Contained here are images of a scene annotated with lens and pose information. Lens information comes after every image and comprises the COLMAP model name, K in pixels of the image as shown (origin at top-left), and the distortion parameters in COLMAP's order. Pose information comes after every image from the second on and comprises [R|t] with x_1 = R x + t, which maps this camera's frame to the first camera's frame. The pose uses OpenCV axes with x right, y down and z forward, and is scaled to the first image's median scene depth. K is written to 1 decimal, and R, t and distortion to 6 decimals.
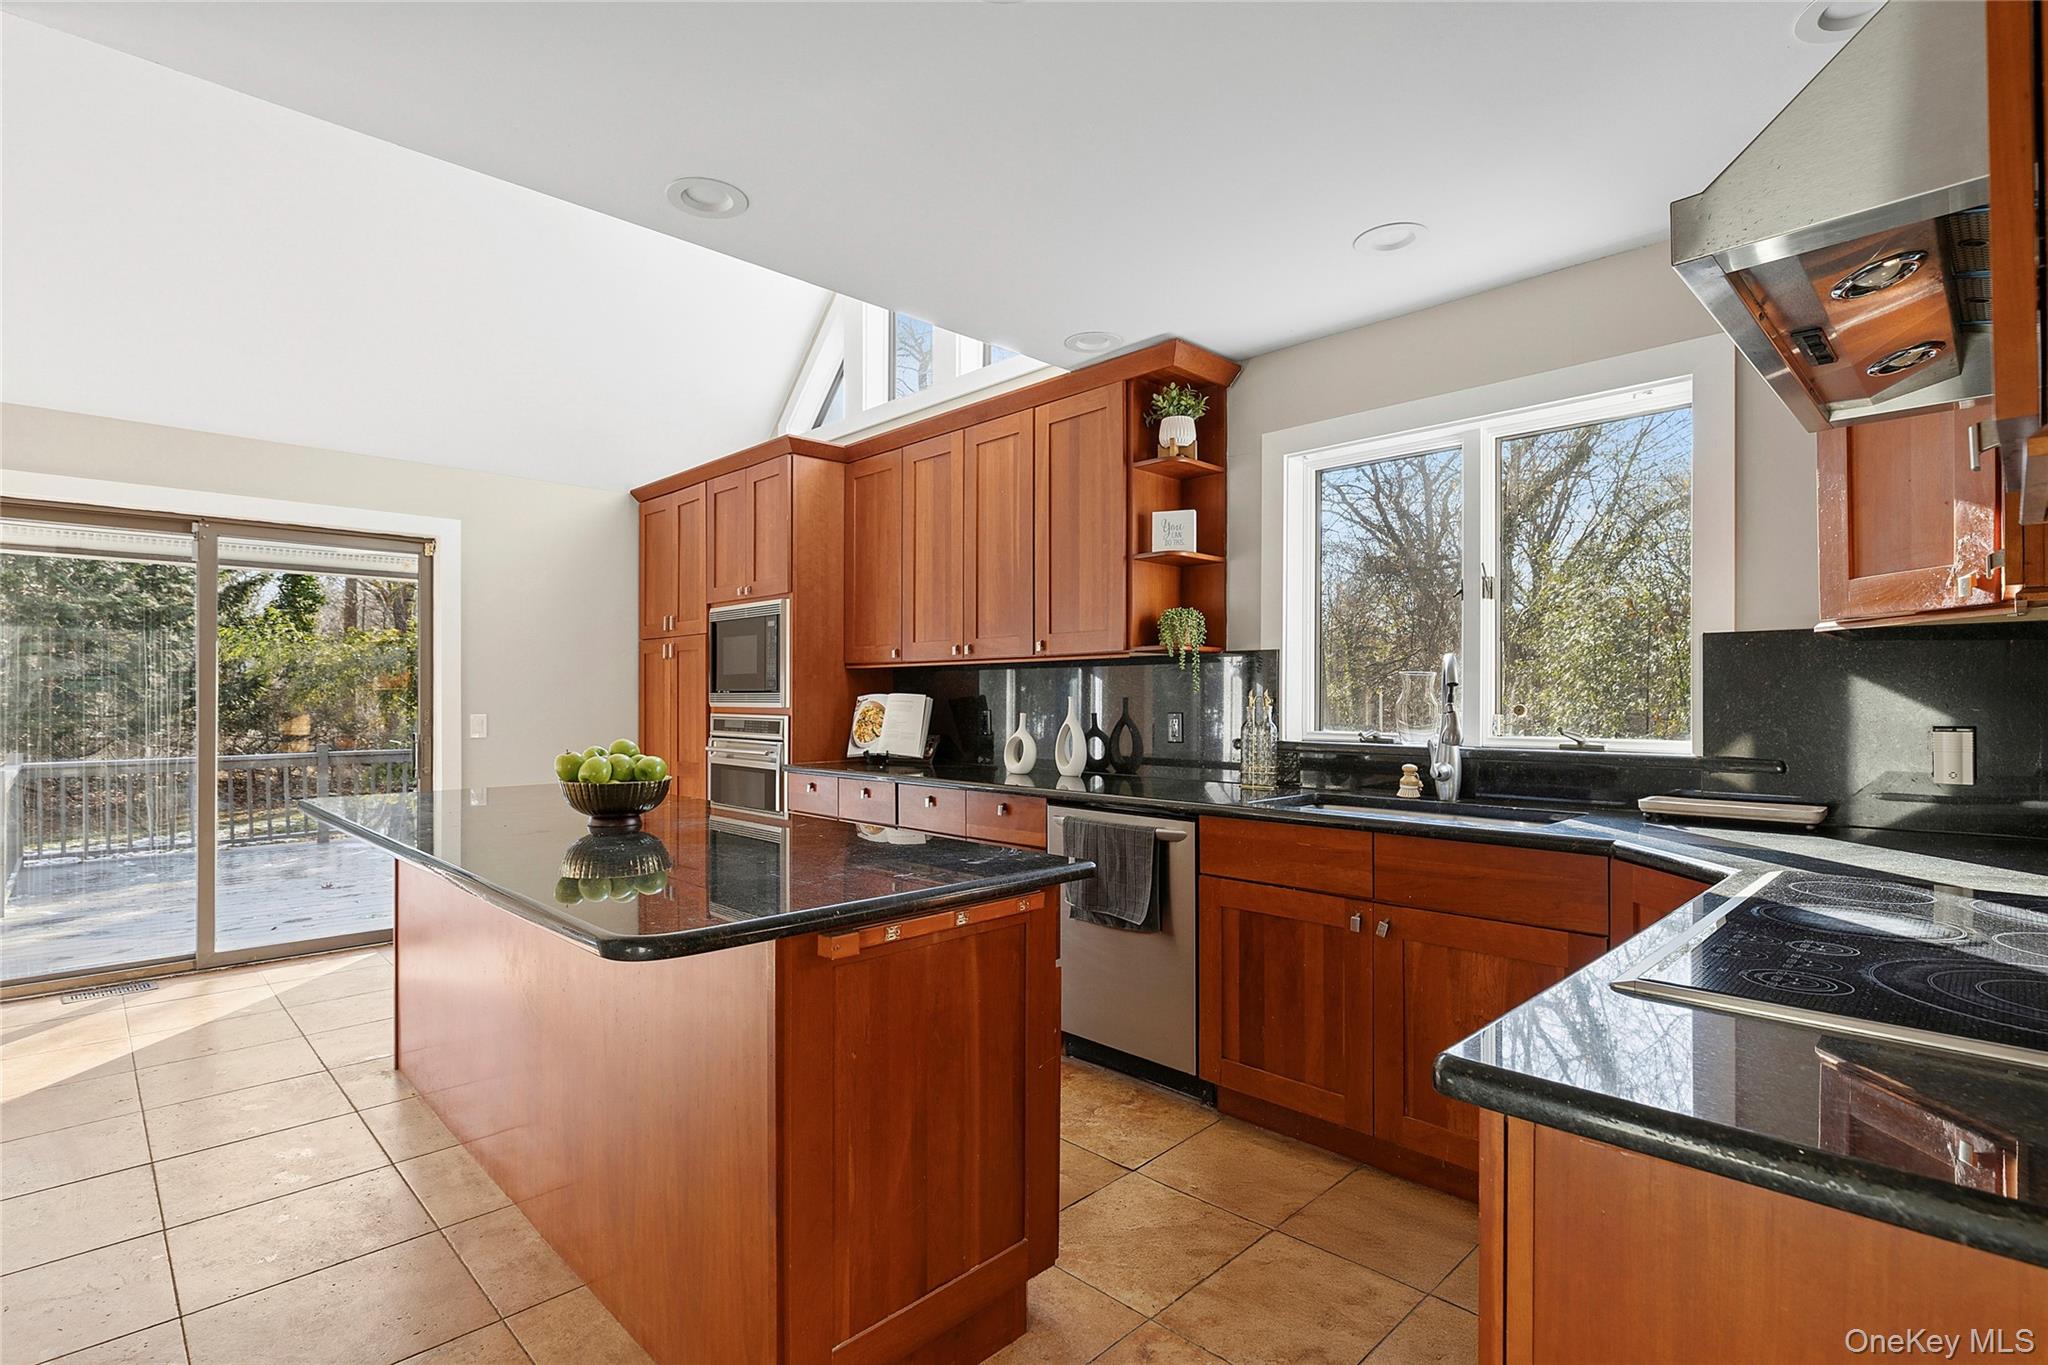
lens RADIAL K [[979.7, 0, 1023.0], [0, 979.7, 694.5], [0, 0, 1]] dist [0.000326, 0.000118]
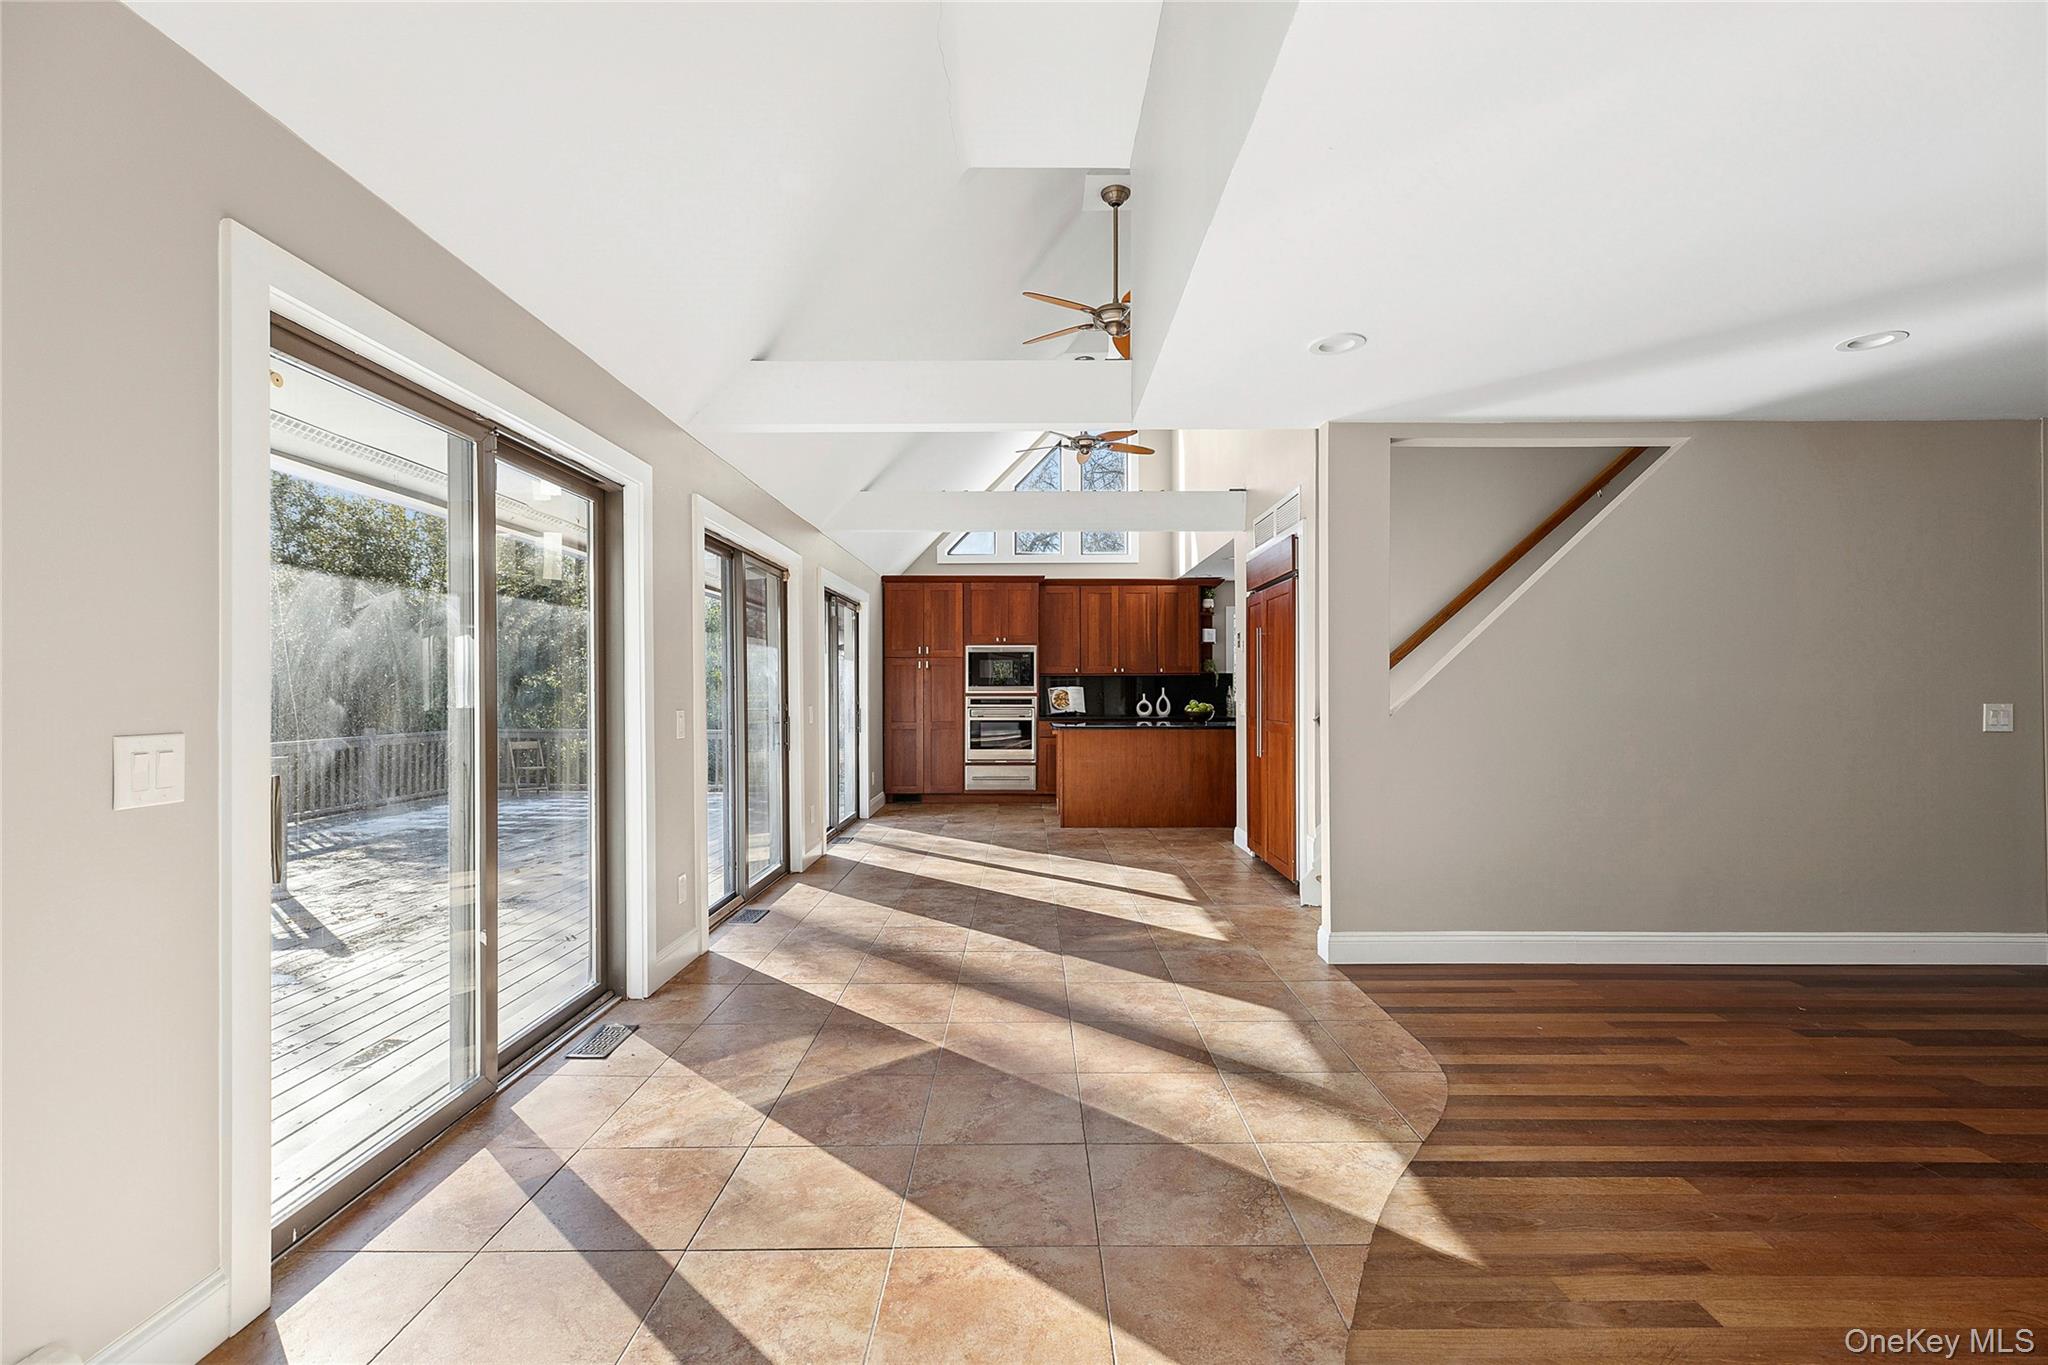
lens RADIAL K [[919.8, 0, 1027.0], [0, 919.8, 689.6], [0, 0, 1]] dist [0.001305, 0.000153]
pose [[0.701184, 0.001019, 0.712980, -2.351766], [-0.000068, 0.999999, -0.001363, 0.011577], [-0.712980, 0.000907, 0.701184, -0.658009]]
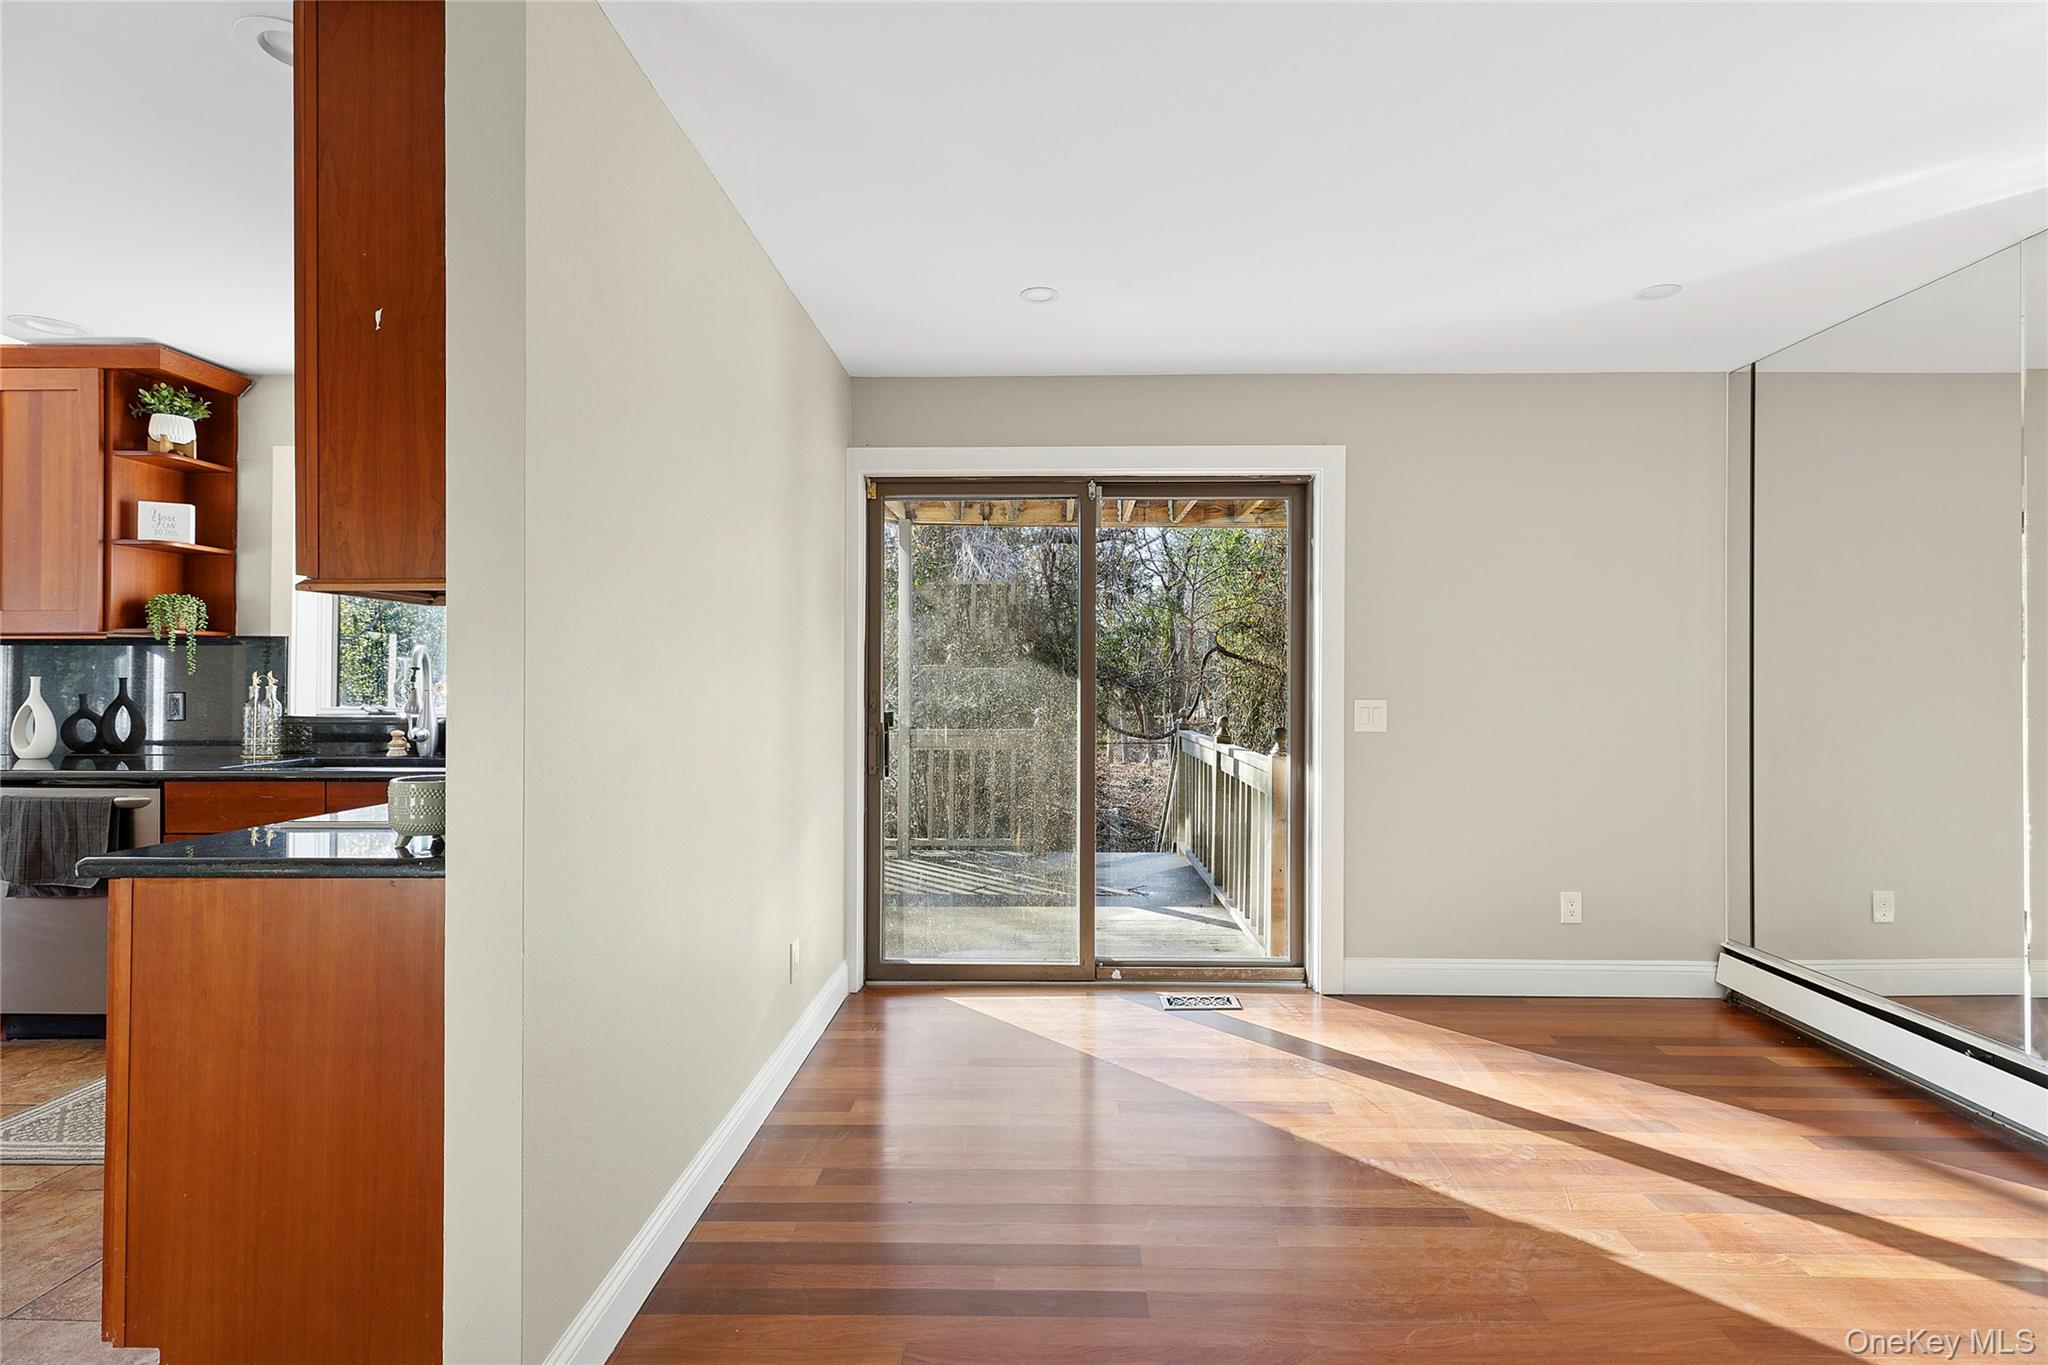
lens RADIAL K [[927.7, 0, 1044.4], [0, 927.7, 679.4], [0, 0, 1]] dist [0.003450, 0.000603]
pose [[0.707197, 0.003625, 0.707007, 0.113475], [-0.004910, 0.999988, -0.000216, 0.000343], [-0.706999, -0.003319, 0.707206, -0.390863]]
